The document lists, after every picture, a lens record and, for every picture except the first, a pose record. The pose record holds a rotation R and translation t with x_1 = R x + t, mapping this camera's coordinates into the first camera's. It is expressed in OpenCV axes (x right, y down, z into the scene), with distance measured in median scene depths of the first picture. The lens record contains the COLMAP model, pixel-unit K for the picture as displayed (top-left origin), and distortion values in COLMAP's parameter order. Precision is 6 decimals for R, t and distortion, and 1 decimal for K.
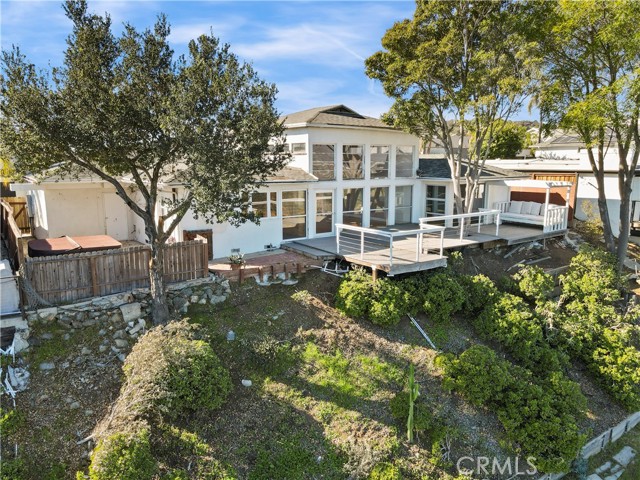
lens RADIAL K [[449.9, 0, 320.0], [0, 449.9, 240.0], [0, 0, 1]] dist [0.008186, 0.008057]
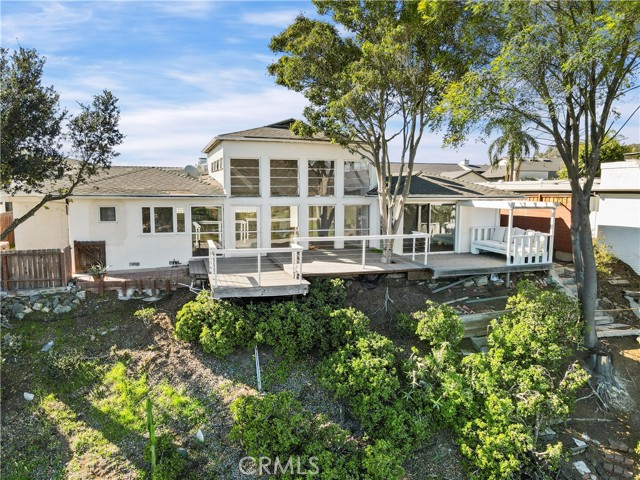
lens RADIAL K [[449.9, 0, 320.0], [0, 449.9, 240.0], [0, 0, 1]] dist [0.008186, 0.008057]
pose [[0.952435, 0.038382, -0.302314, 0.596793], [-0.056997, 0.996967, -0.052991, -0.000004], [0.299363, 0.067702, 0.951734, 0.204652]]
